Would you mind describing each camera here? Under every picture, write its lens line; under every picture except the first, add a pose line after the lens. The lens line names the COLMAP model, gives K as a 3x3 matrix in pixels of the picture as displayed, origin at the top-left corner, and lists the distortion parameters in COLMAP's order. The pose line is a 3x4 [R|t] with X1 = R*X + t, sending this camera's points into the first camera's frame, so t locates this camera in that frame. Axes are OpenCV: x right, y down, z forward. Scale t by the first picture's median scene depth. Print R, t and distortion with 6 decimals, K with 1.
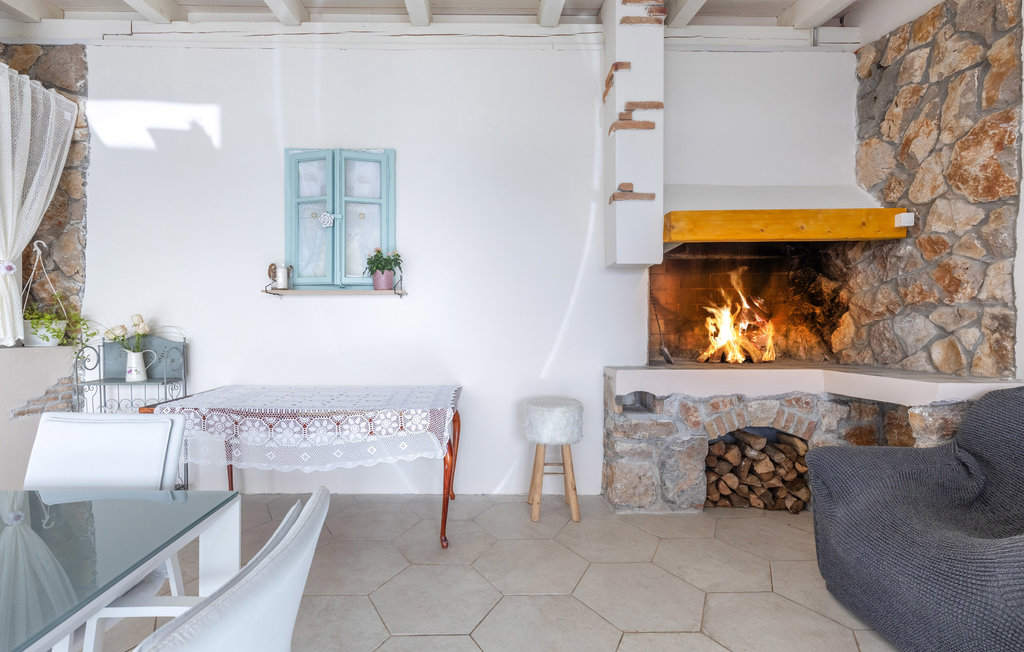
lens RADIAL K [[459.5, 0, 508.4], [0, 459.5, 330.6], [0, 0, 1]] dist [-0.000315, -0.000308]
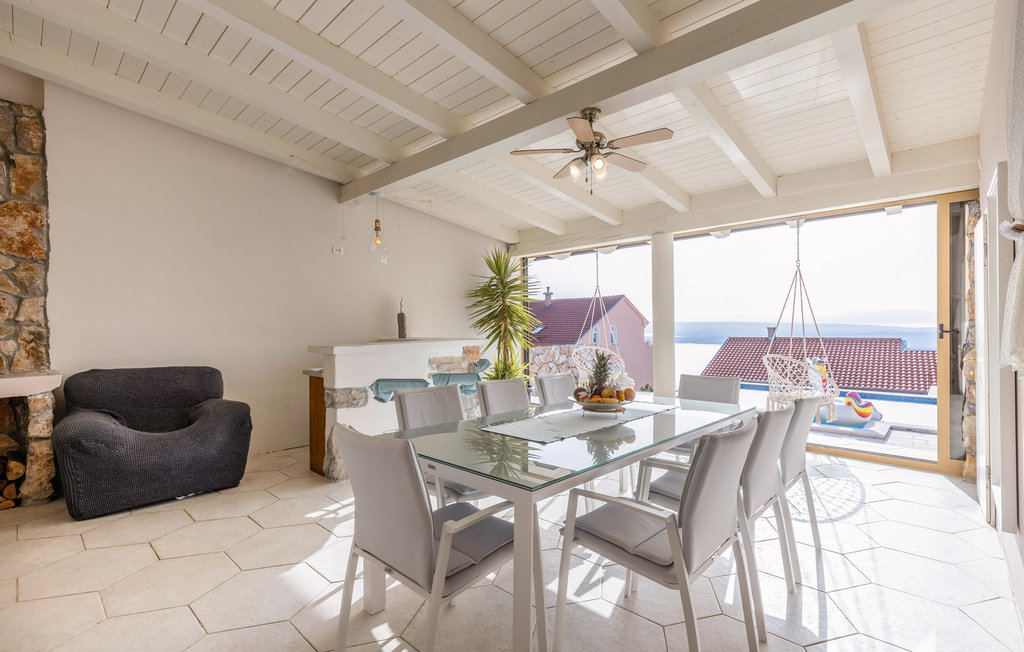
lens RADIAL K [[459.5, 0, 511.0], [0, 459.5, 326.5], [0, 0, 1]] dist [-0.000315, -0.000308]
pose [[-0.732137, 0.003967, 0.681146, -1.215710], [0.015339, 0.999825, 0.010664, -0.042878], [-0.680984, 0.018255, -0.732070, 1.040776]]
